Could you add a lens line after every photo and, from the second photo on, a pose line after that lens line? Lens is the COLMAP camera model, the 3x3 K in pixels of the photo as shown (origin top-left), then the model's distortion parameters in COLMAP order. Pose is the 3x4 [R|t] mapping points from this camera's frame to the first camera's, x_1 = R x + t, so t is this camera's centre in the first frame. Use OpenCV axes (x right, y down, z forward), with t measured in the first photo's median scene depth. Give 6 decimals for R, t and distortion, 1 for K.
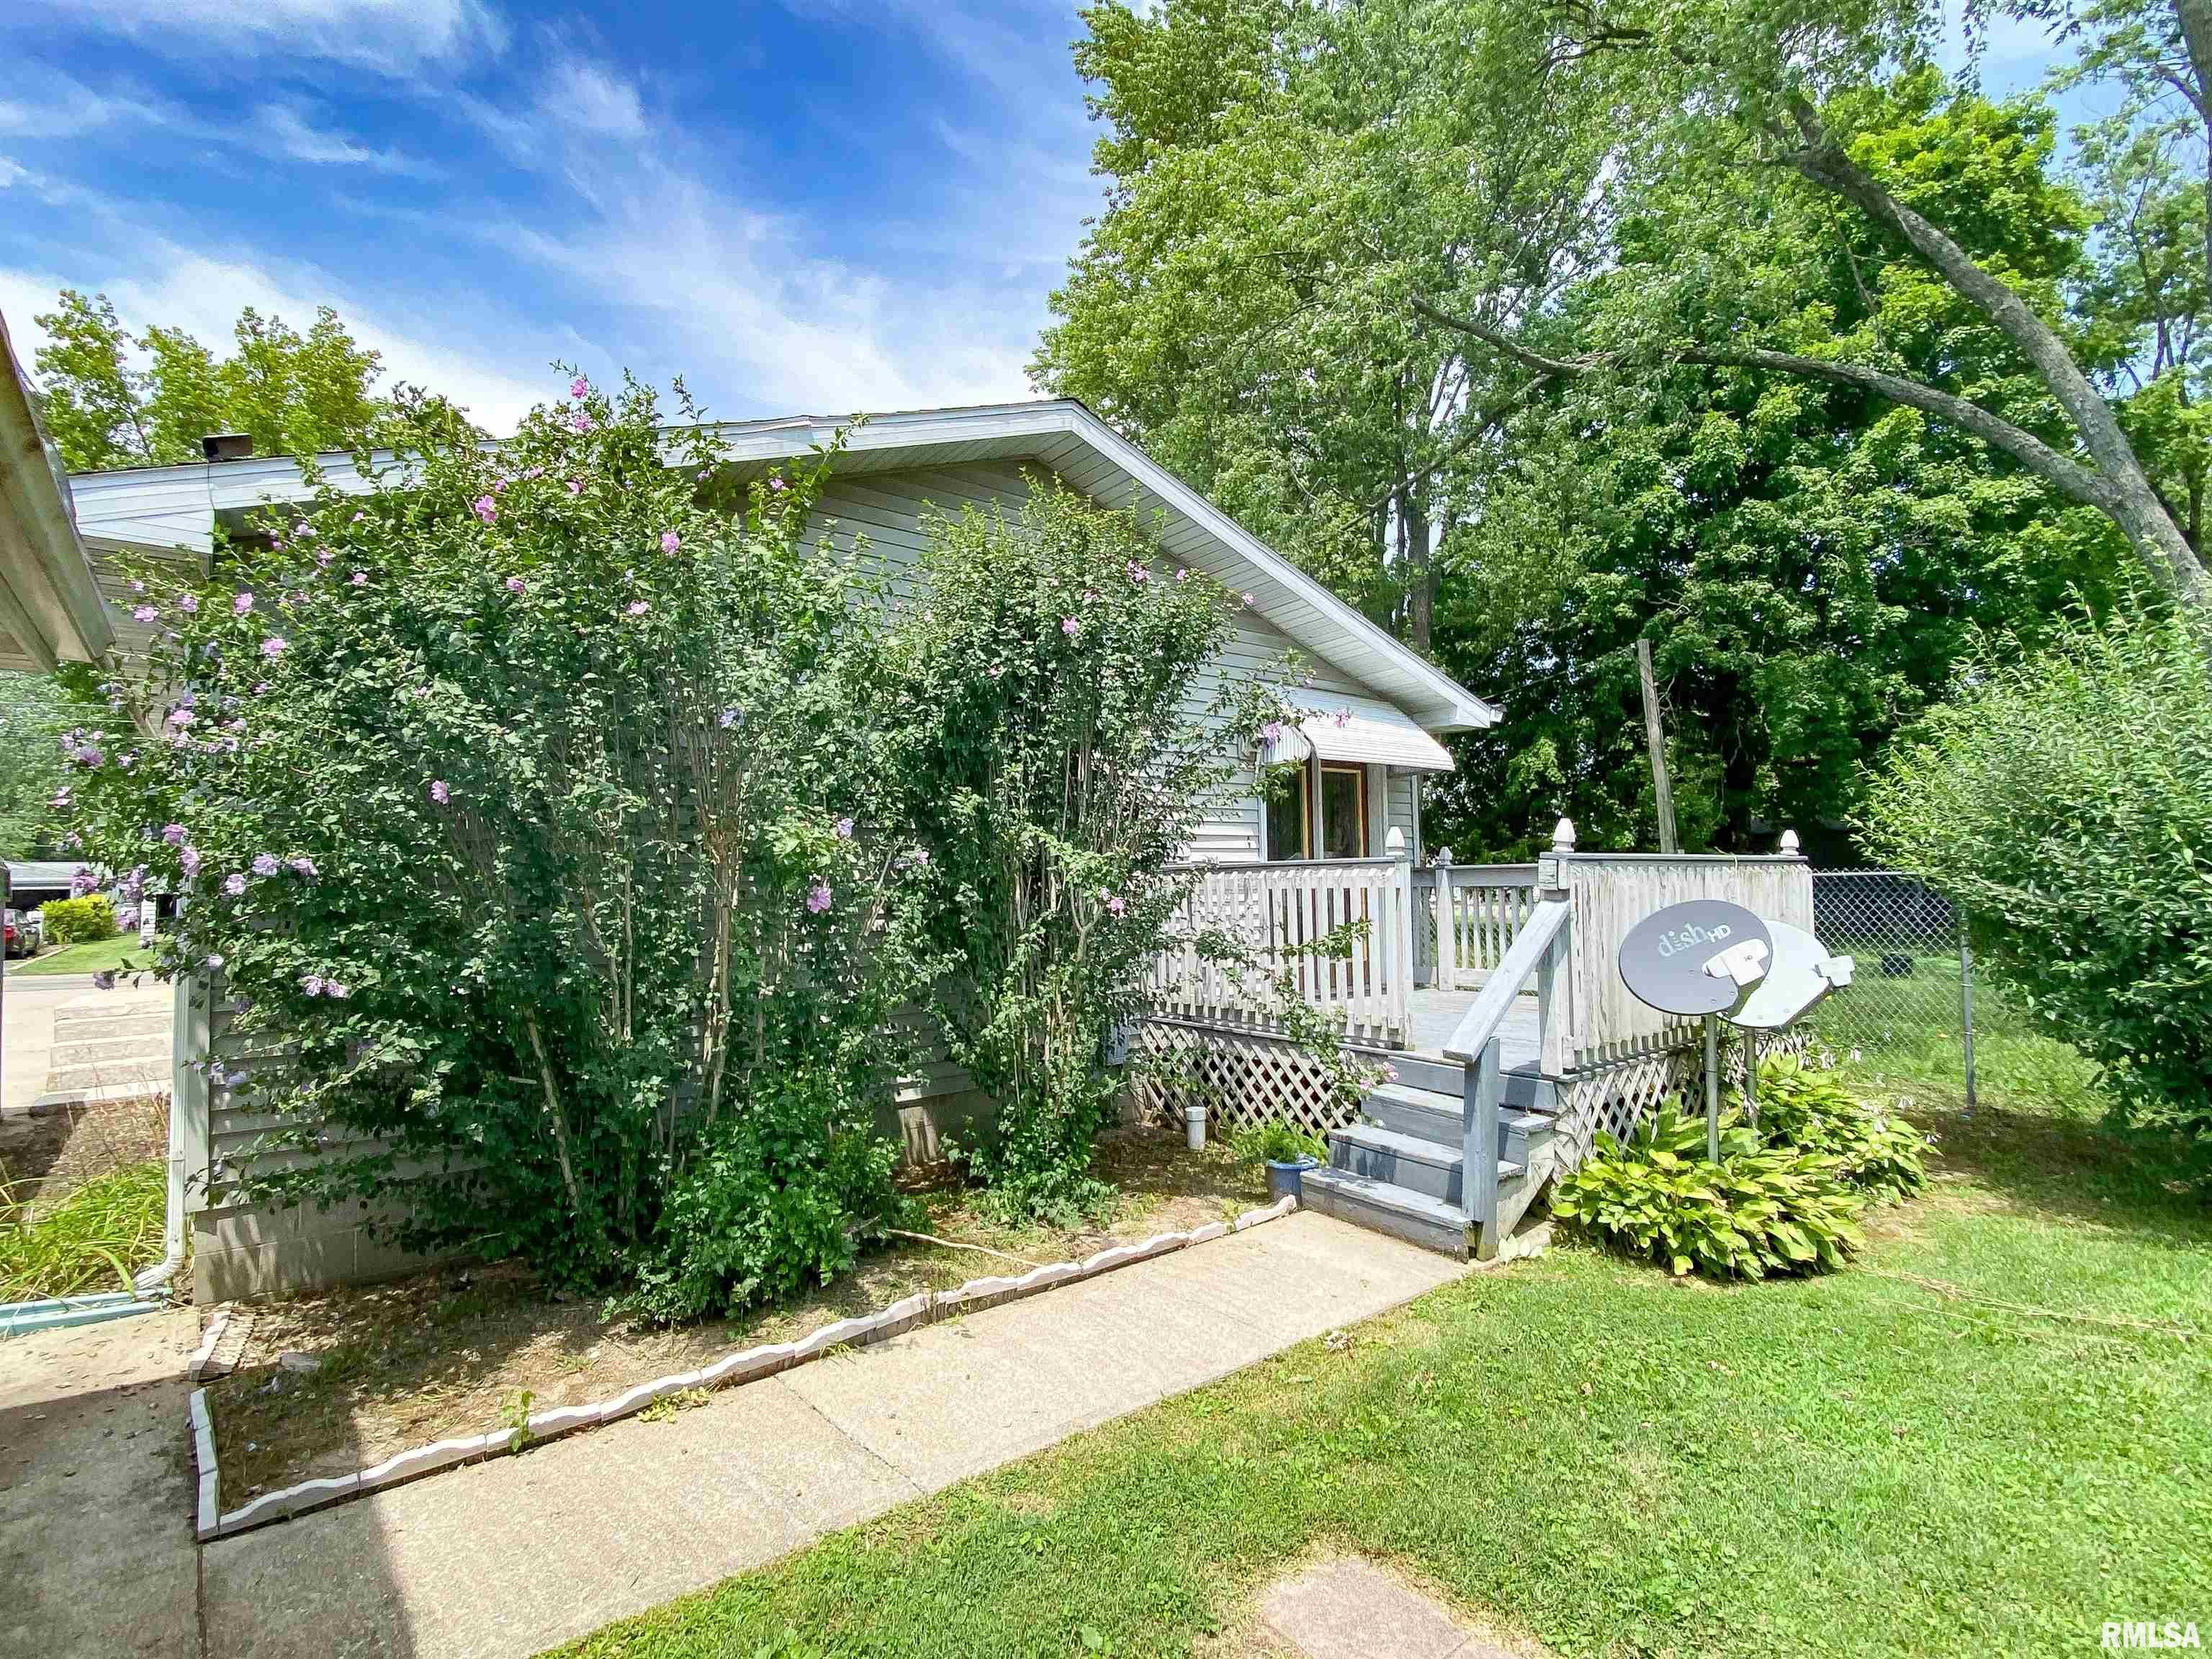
lens RADIAL K [[1070.1, 0, 1106.4], [0, 1070.1, 832.6], [0, 0, 1]] dist [0.000468, -0.000892]
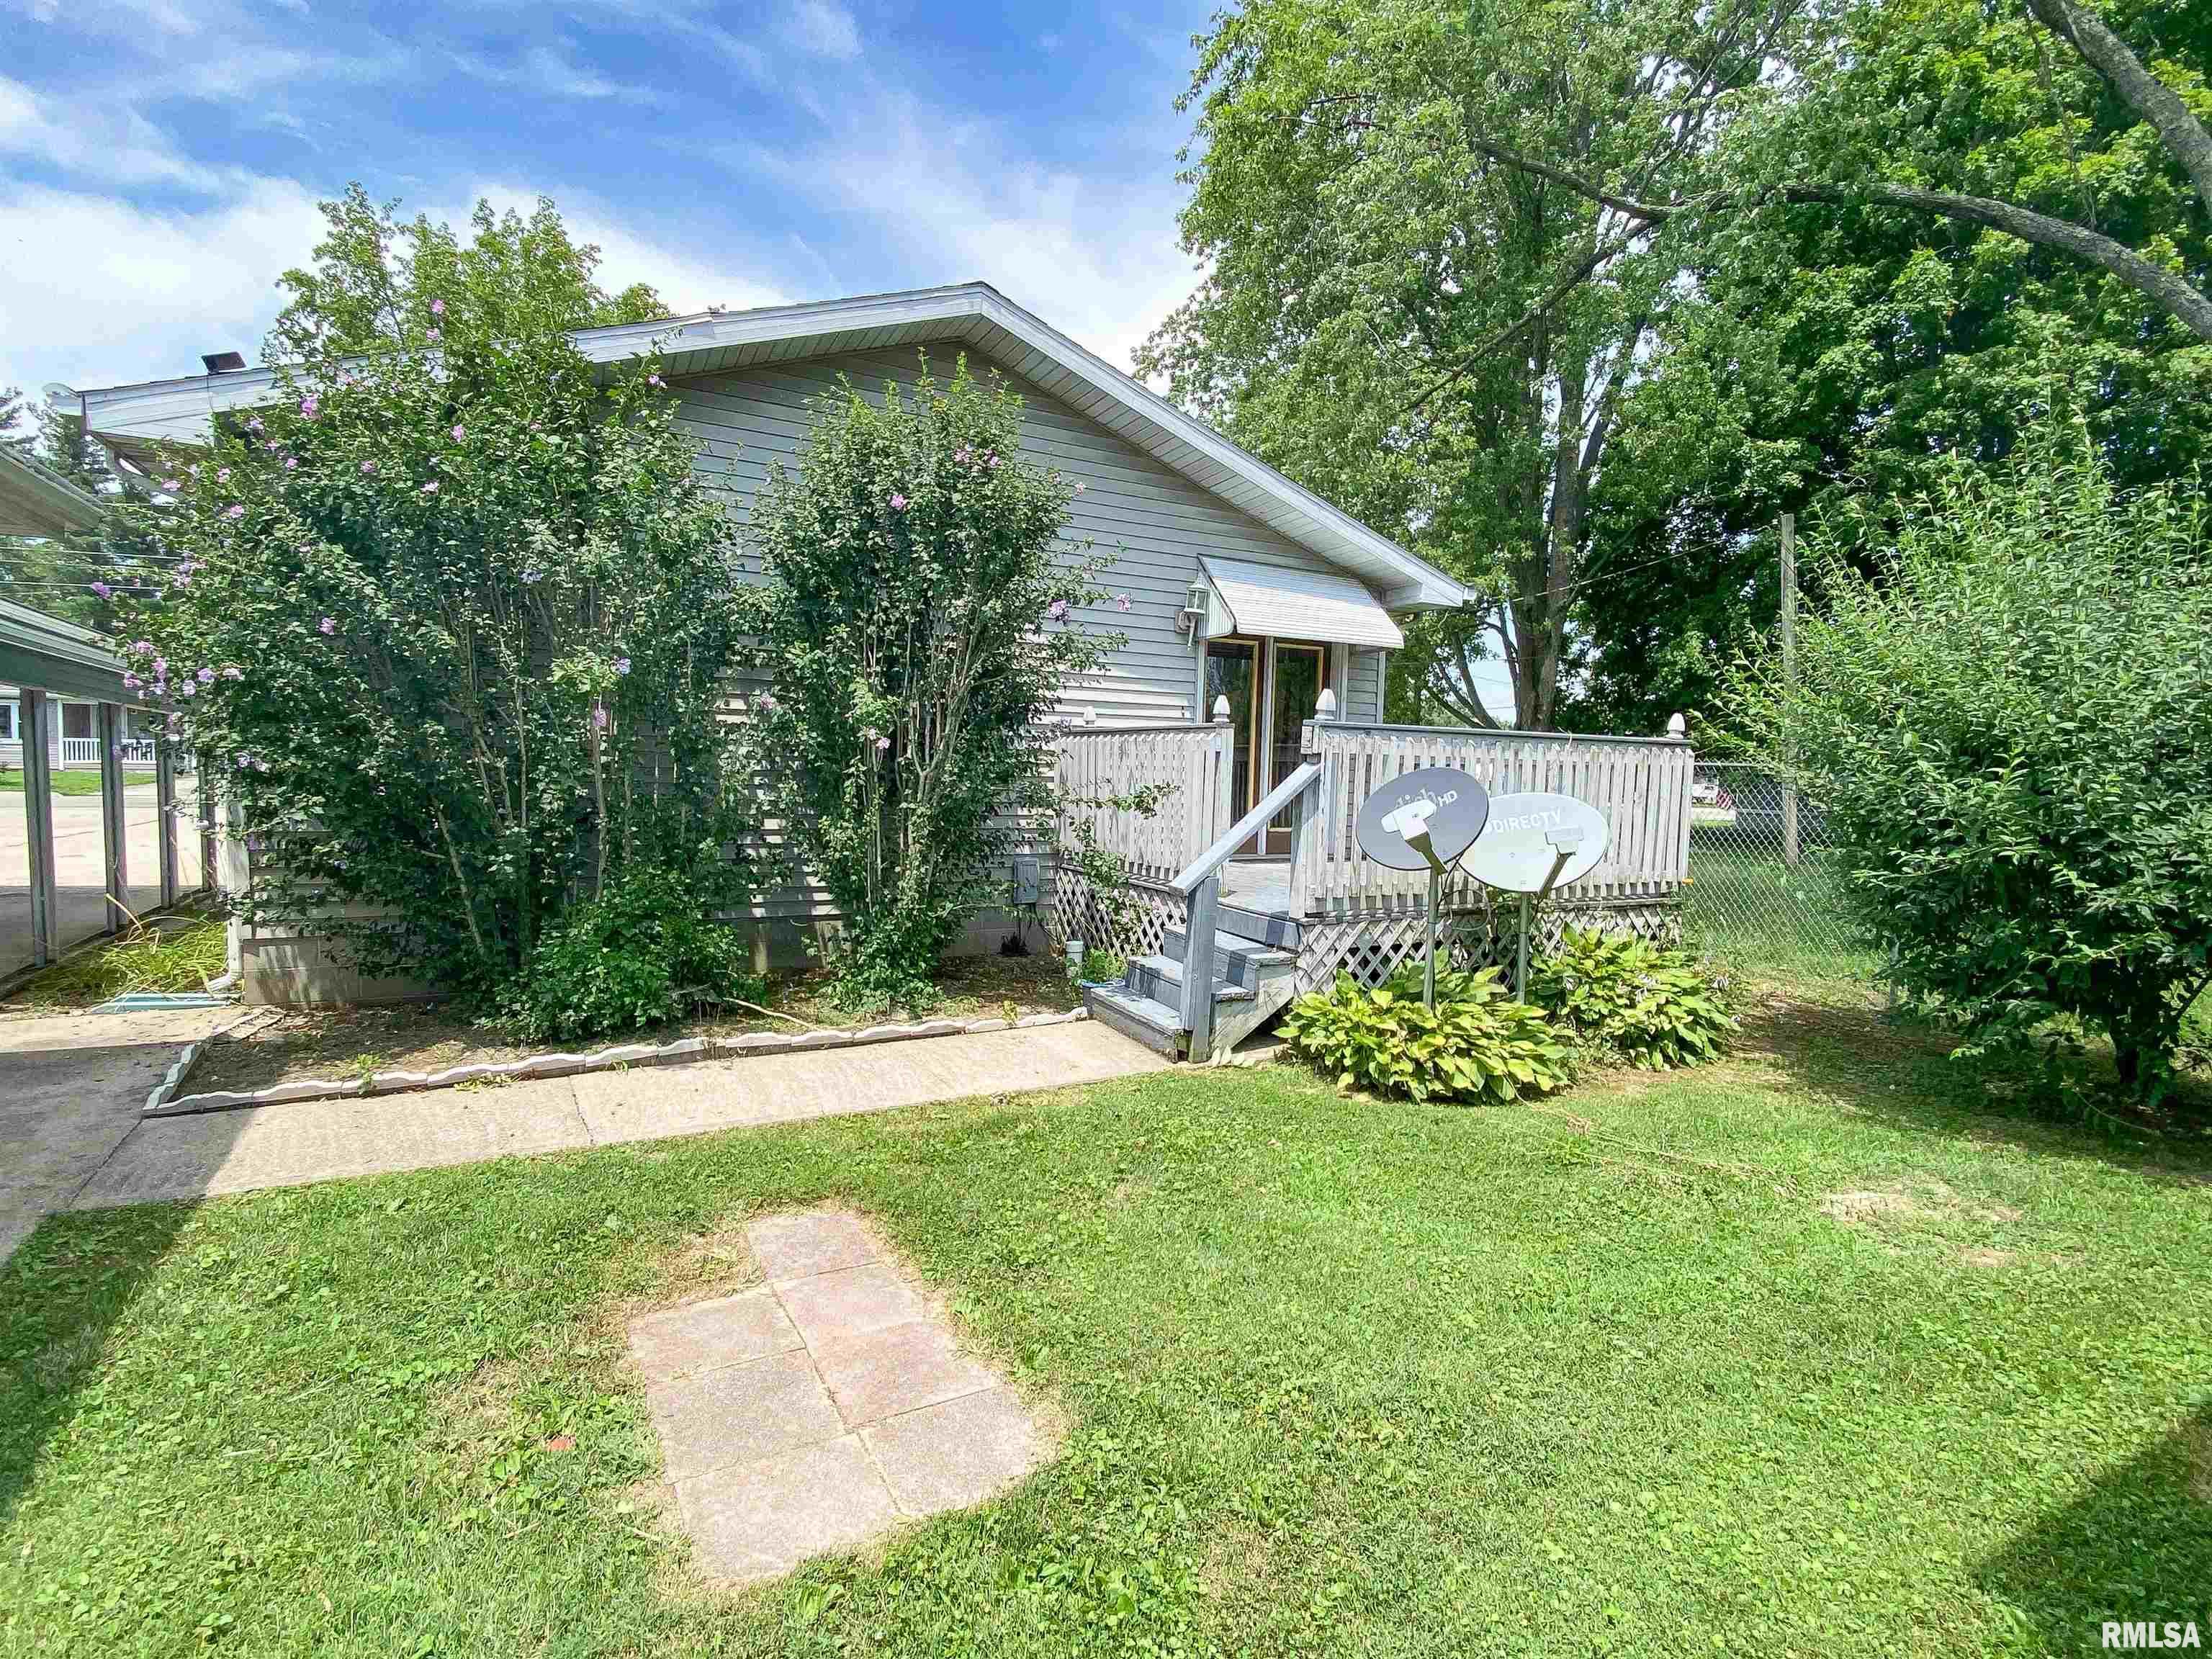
lens RADIAL K [[1070.1, 0, 1106.4], [0, 1070.1, 832.6], [0, 0, 1]] dist [0.000468, -0.000892]
pose [[0.983434, 0.056909, -0.172099, 0.385234], [-0.037490, 0.992766, 0.114058, 0.017939], [0.177345, -0.105717, 0.978454, -0.109007]]
